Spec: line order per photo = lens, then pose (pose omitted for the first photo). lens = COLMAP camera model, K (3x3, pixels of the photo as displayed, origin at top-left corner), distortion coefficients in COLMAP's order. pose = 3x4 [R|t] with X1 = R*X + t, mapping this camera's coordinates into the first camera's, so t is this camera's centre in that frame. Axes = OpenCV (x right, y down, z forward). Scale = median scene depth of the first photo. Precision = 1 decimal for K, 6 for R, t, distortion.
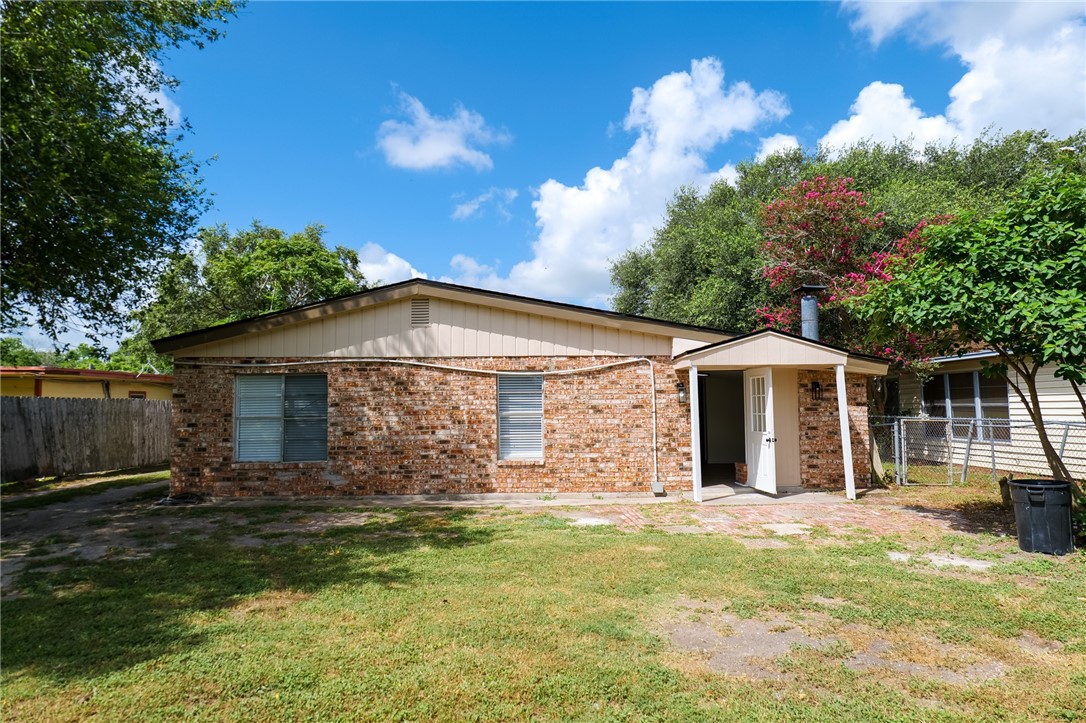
lens RADIAL K [[640.5, 0, 540.5], [0, 640.5, 359.0], [0, 0, 1]] dist [-0.032426, 0.013913]
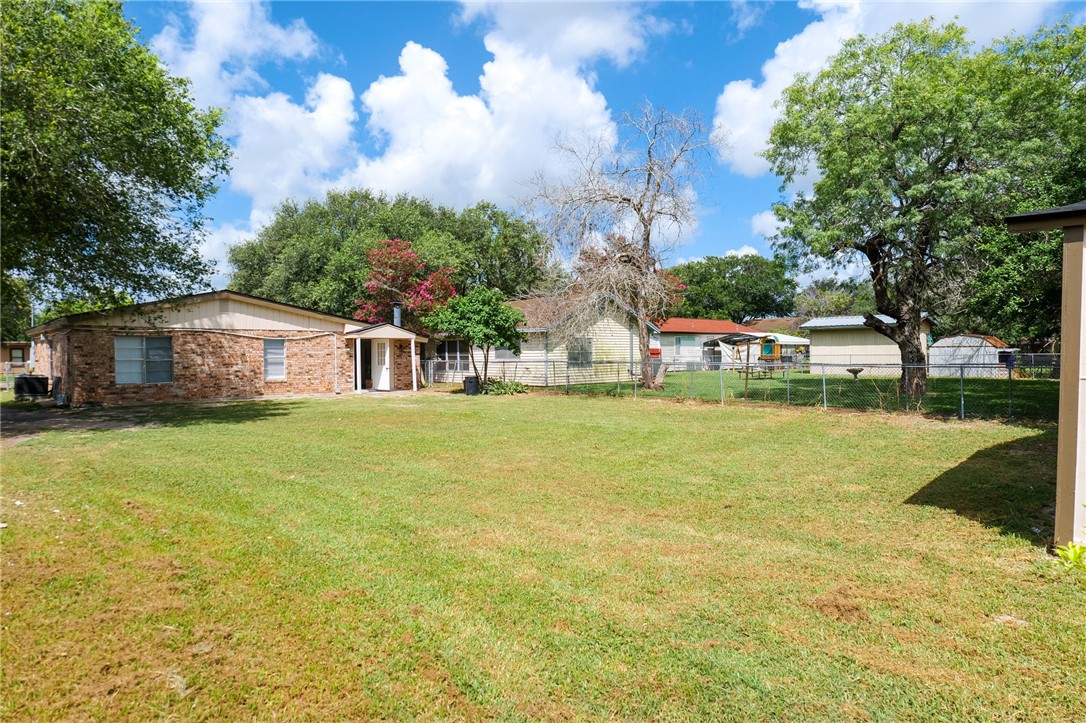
lens RADIAL K [[640.5, 0, 544.4], [0, 640.5, 365.5], [0, 0, 1]] dist [-0.032426, 0.013913]
pose [[0.738674, -0.005723, 0.674038, -0.786188], [-0.052215, 0.996473, 0.065683, -0.071944], [-0.672037, -0.083714, 0.735770, -1.128421]]
